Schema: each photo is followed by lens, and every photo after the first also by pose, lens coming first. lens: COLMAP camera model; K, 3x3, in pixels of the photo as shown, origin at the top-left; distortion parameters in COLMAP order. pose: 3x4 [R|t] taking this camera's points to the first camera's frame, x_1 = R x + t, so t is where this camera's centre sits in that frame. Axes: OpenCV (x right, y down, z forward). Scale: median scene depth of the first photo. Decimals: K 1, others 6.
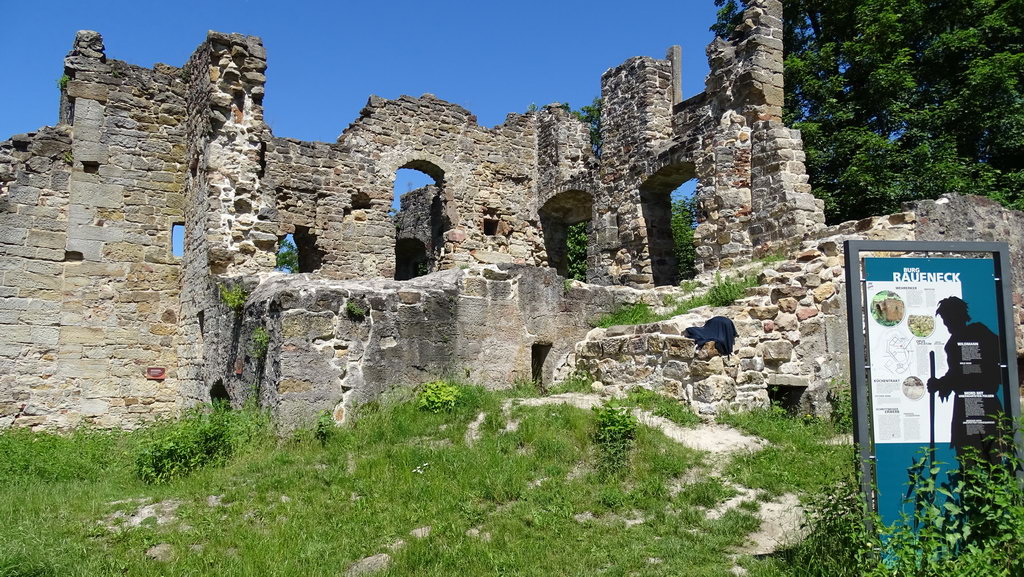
lens RADIAL K [[722.8, 0, 517.3], [0, 722.8, 288.6], [0, 0, 1]] dist [-0.004708, -0.004082]
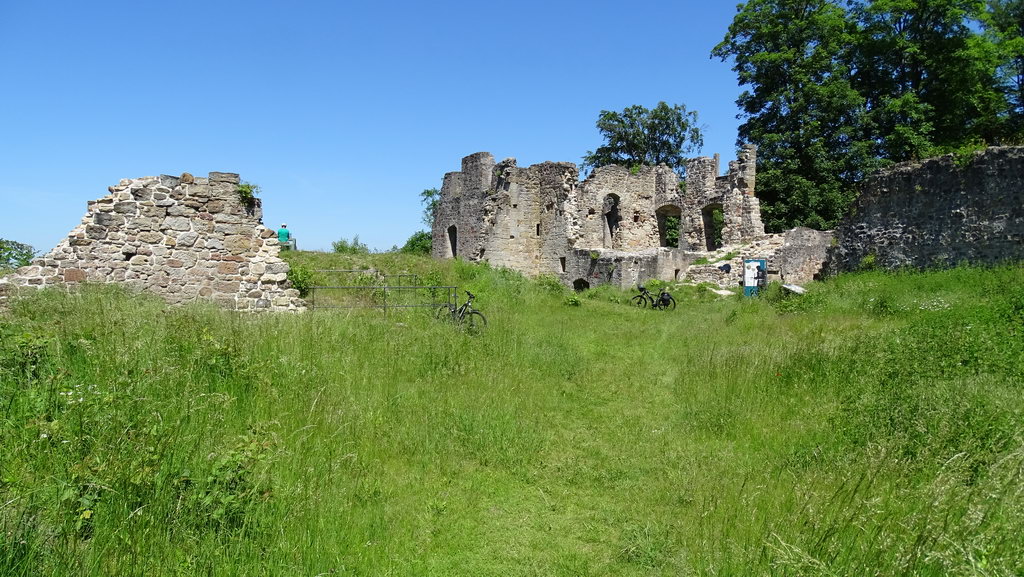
lens RADIAL K [[722.8, 0, 516.5], [0, 722.8, 278.5], [0, 0, 1]] dist [-0.004708, -0.004082]
pose [[0.999346, 0.015337, -0.032752, -0.486710], [-0.011885, 0.994597, 0.103129, -0.180654], [0.034157, -0.102672, 0.994129, -1.956921]]
